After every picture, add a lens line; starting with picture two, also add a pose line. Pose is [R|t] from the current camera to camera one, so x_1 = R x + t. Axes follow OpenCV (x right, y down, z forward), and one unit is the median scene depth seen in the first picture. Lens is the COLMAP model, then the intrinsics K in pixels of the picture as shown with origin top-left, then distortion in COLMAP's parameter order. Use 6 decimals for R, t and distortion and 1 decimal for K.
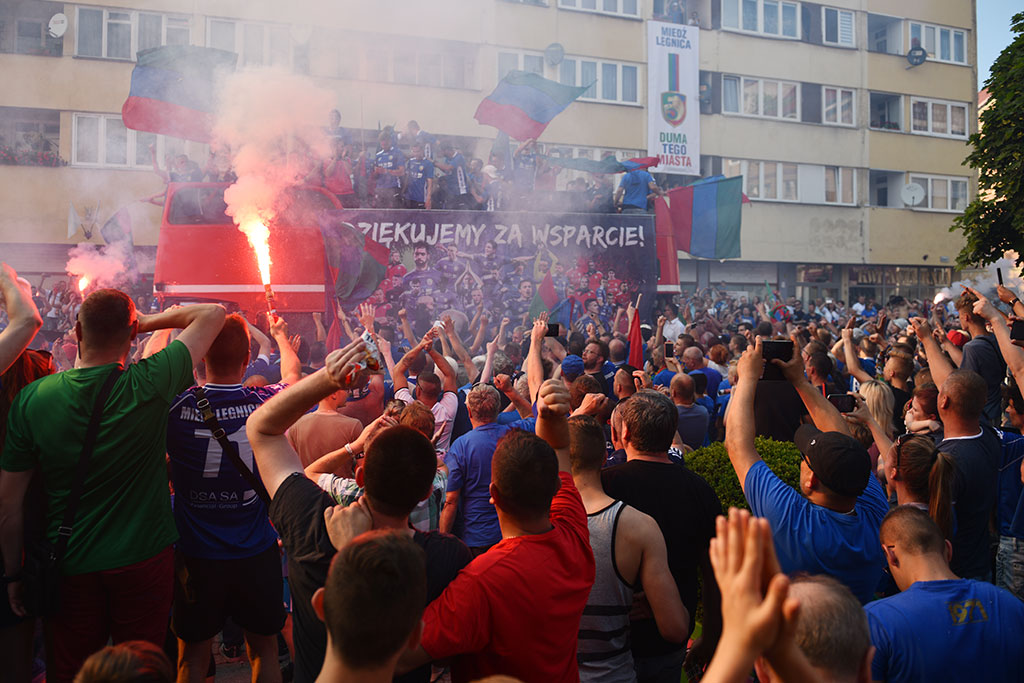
lens RADIAL K [[893.9, 0, 511.3], [0, 893.9, 334.1], [0, 0, 1]] dist [-0.043259, -0.008922]
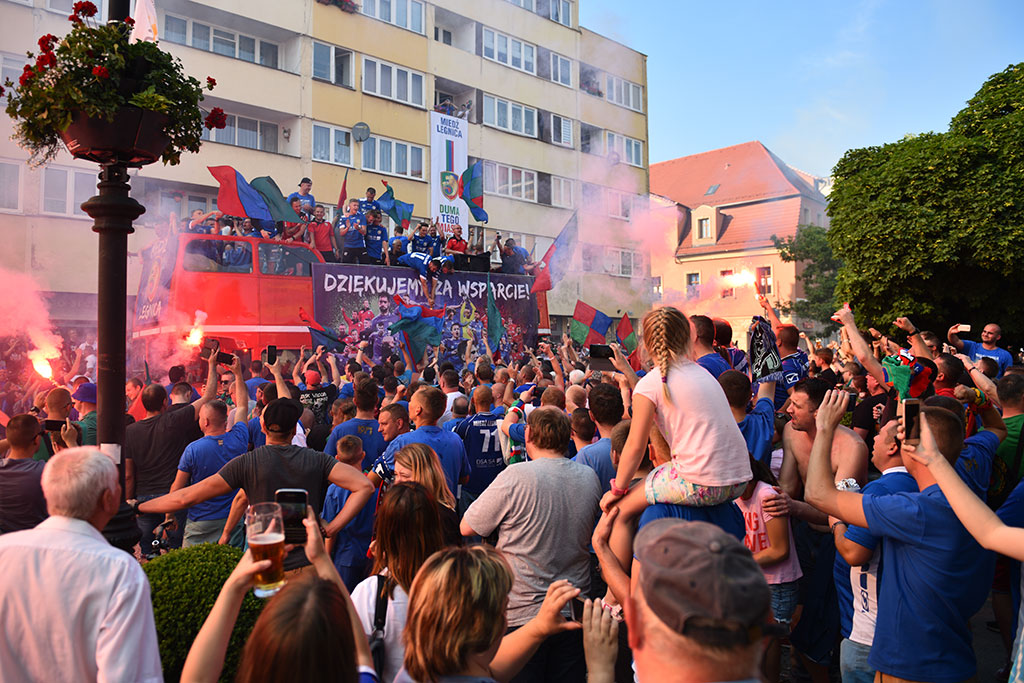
lens RADIAL K [[893.9, 0, 514.4], [0, 893.9, 342.8], [0, 0, 1]] dist [-0.043259, -0.008922]
pose [[0.887336, -0.001074, 0.461123, -0.482293], [0.024543, 0.998690, -0.044902, 0.024759], [-0.460470, 0.051161, 0.886200, -0.159904]]
